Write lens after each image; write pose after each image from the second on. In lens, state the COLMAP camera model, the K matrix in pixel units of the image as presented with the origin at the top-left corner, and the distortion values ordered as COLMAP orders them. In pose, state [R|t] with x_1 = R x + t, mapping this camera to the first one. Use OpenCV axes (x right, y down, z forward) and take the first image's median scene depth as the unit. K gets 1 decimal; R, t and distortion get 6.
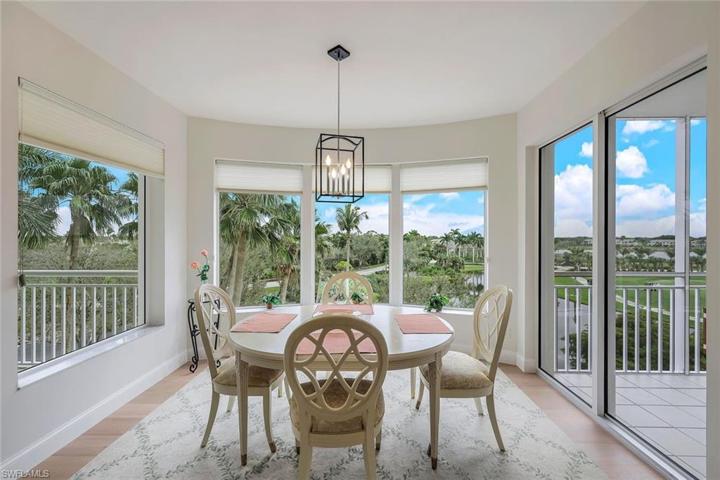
lens RADIAL K [[302.0, 0, 359.2], [0, 302.0, 238.9], [0, 0, 1]] dist [-0.002294, -0.000610]
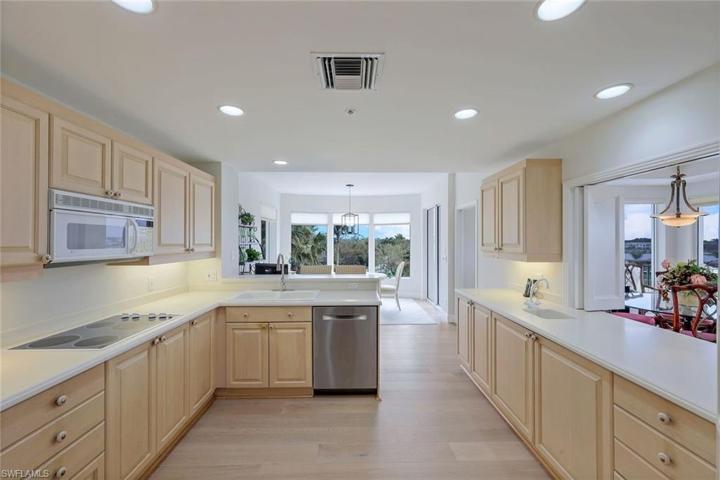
lens RADIAL K [[302.0, 0, 357.2], [0, 302.0, 238.8], [0, 0, 1]] dist [-0.002294, -0.000610]
pose [[0.999270, -0.001170, 0.038197, -0.064940], [0.001606, 0.999934, -0.011407, -0.027714], [-0.038181, 0.011460, 0.999205, -1.206278]]
